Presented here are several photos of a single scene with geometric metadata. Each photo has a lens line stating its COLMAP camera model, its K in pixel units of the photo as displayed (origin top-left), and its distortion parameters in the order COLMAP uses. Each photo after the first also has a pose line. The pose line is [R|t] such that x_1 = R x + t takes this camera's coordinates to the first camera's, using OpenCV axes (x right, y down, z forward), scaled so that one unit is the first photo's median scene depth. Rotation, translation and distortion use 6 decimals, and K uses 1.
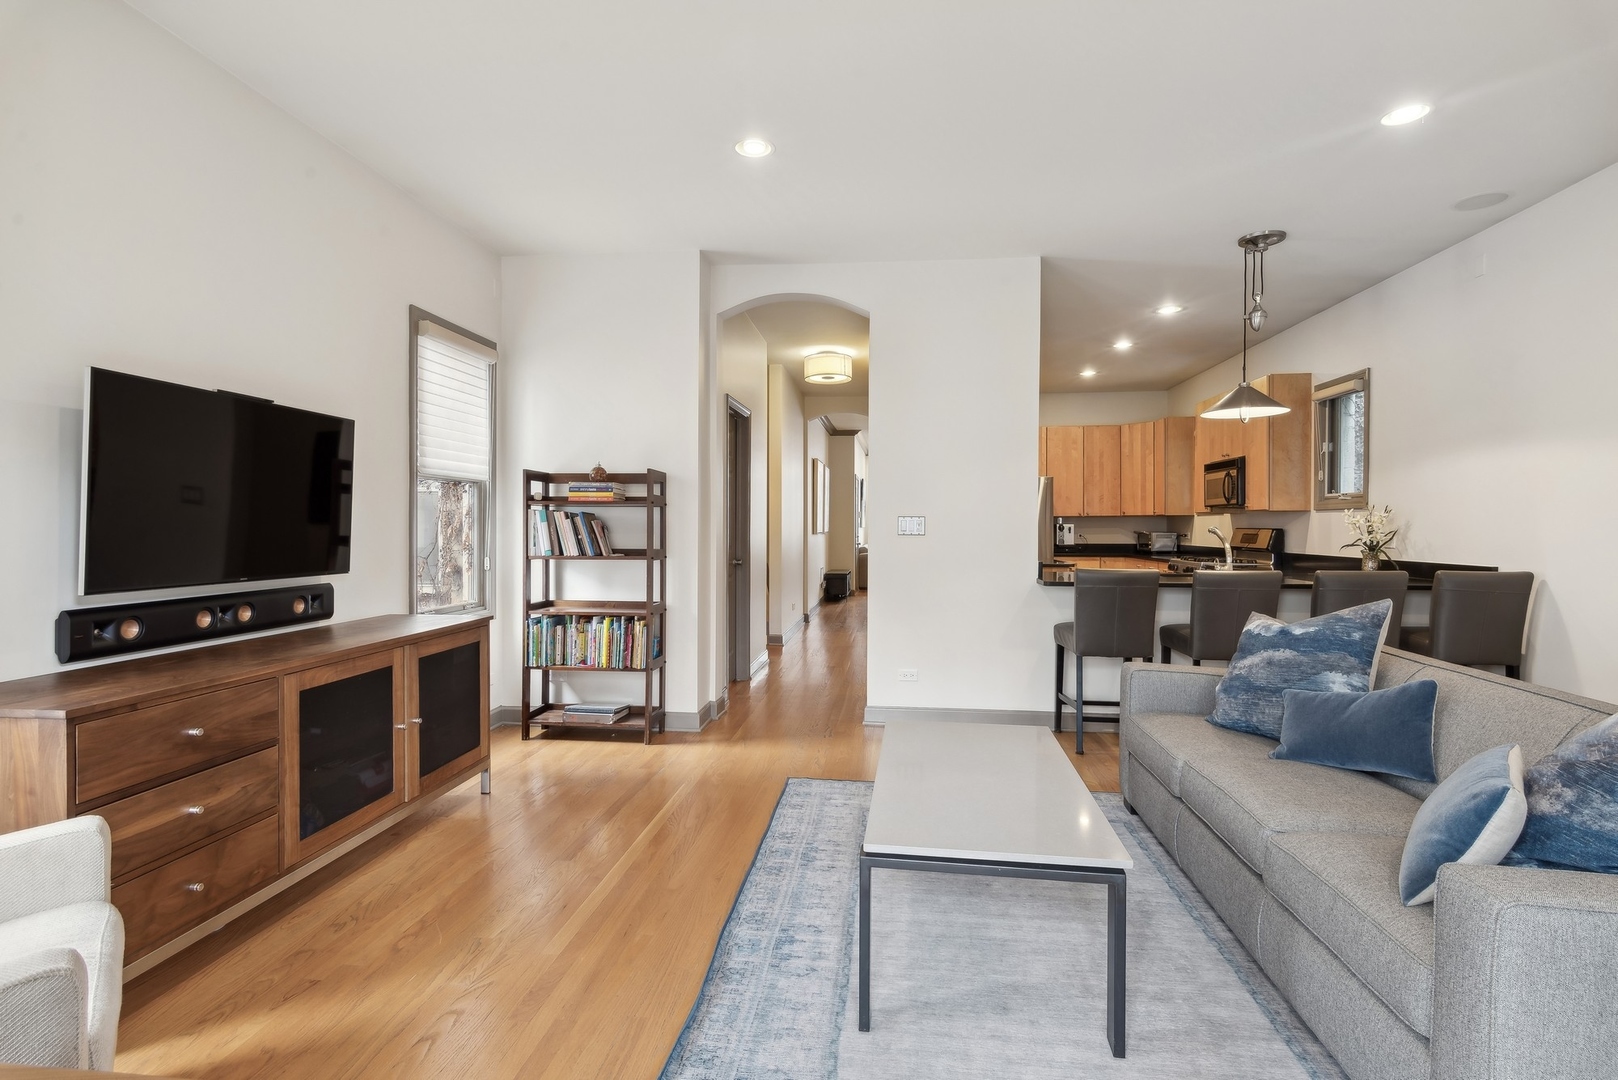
lens RADIAL K [[796.0, 0, 806.6], [0, 796.0, 529.5], [0, 0, 1]] dist [0.001375, 0.000613]
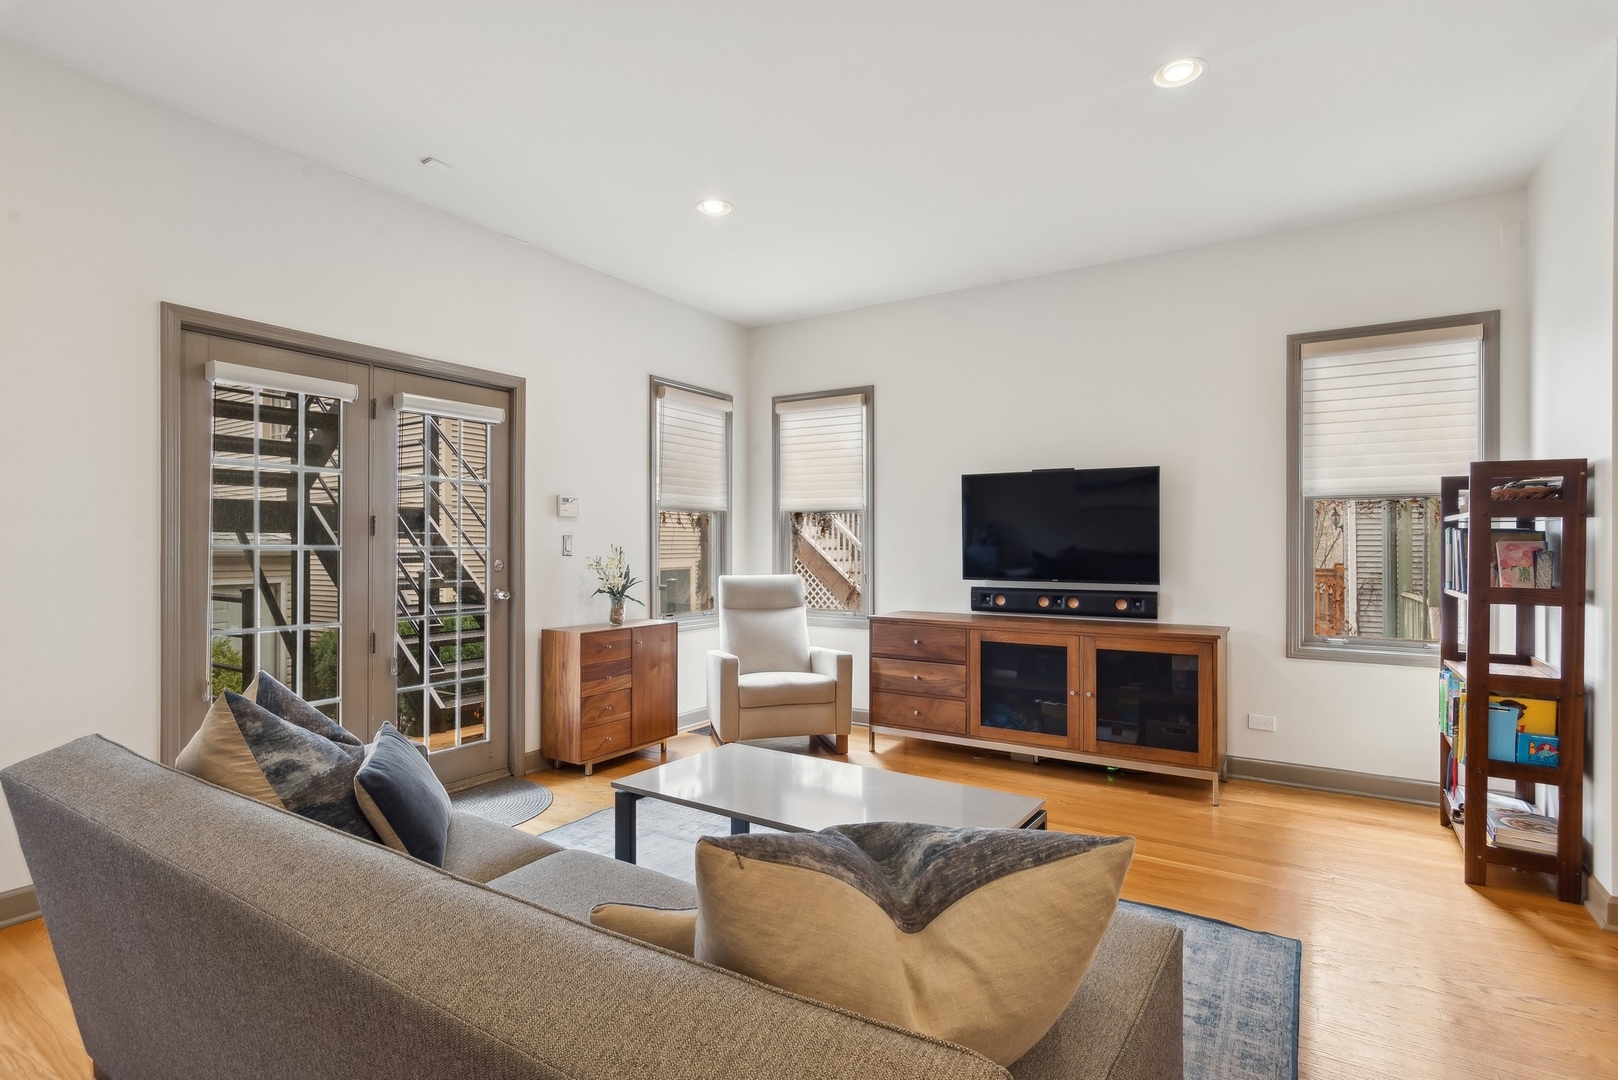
lens RADIAL K [[796.0, 0, 802.1], [0, 796.0, 541.7], [0, 0, 1]] dist [0.001375, 0.000613]
pose [[-0.424580, -0.005608, -0.905373, 0.981748], [-0.003559, 0.999983, -0.004525, -0.007750], [0.905383, 0.001301, -0.424593, 1.193301]]
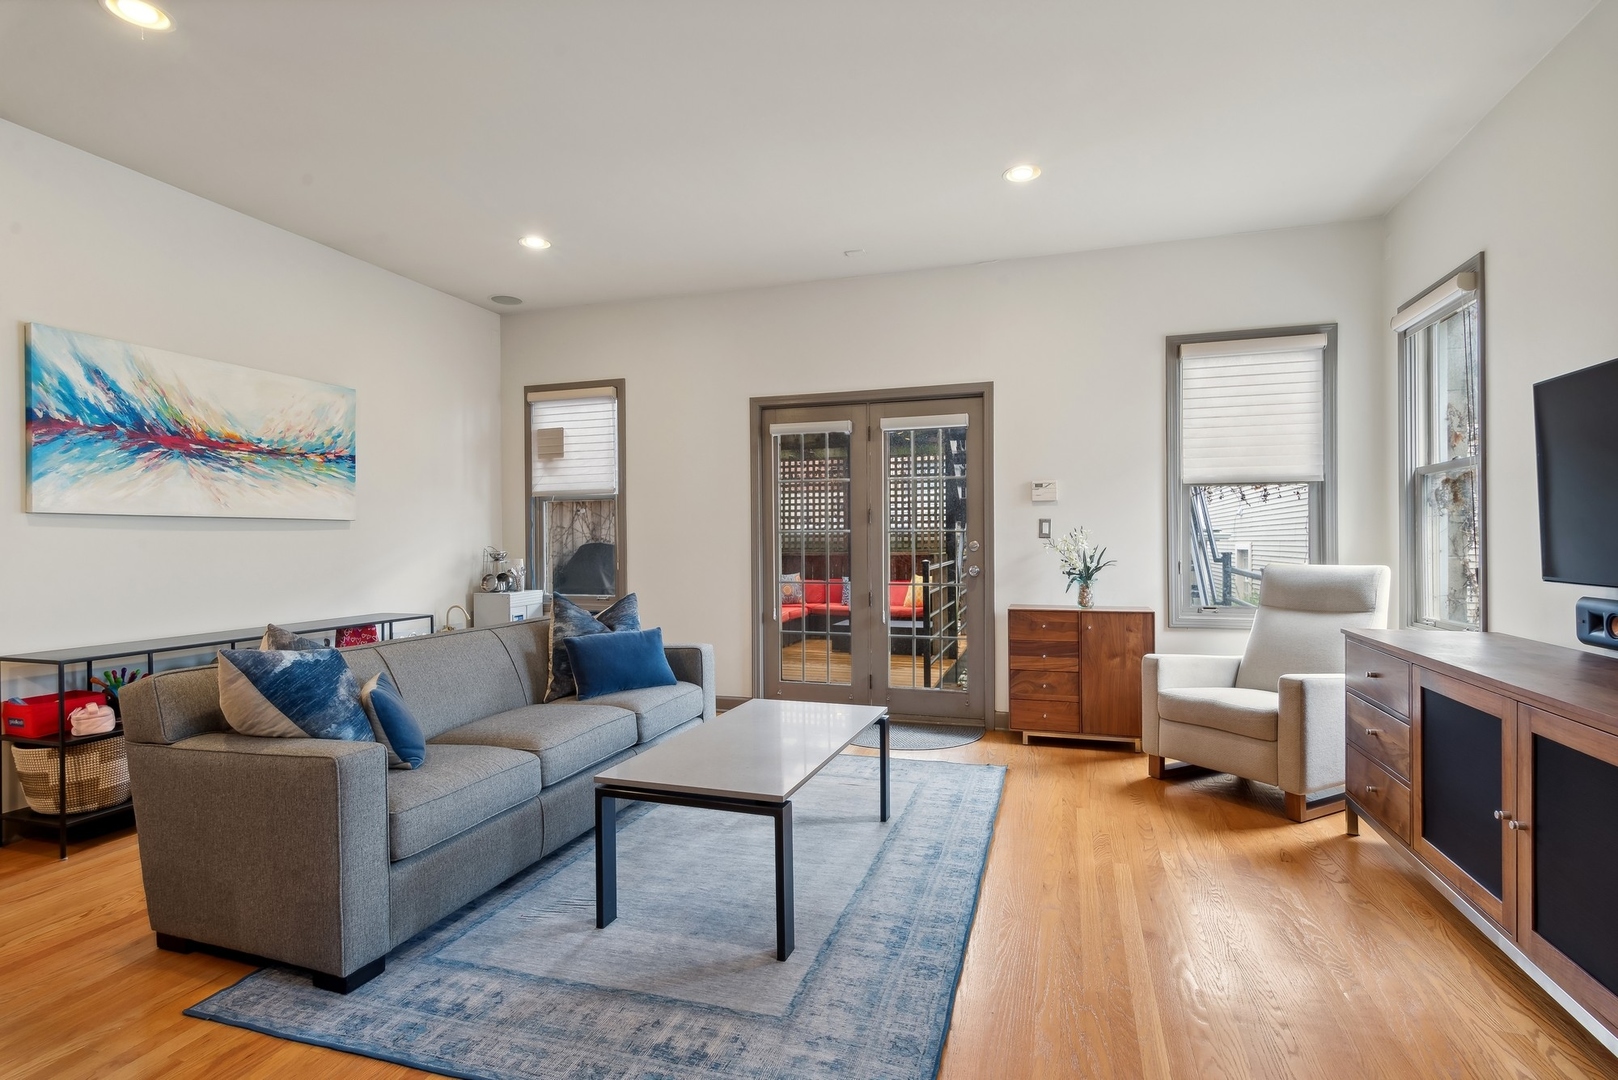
lens RADIAL K [[796.0, 0, 811.3], [0, 796.0, 543.2], [0, 0, 1]] dist [0.001375, 0.000613]
pose [[-0.981816, 0.003277, 0.189808, -0.064291], [0.004974, 0.999952, 0.008463, 0.008899], [-0.189772, 0.009253, -0.981785, 1.815225]]
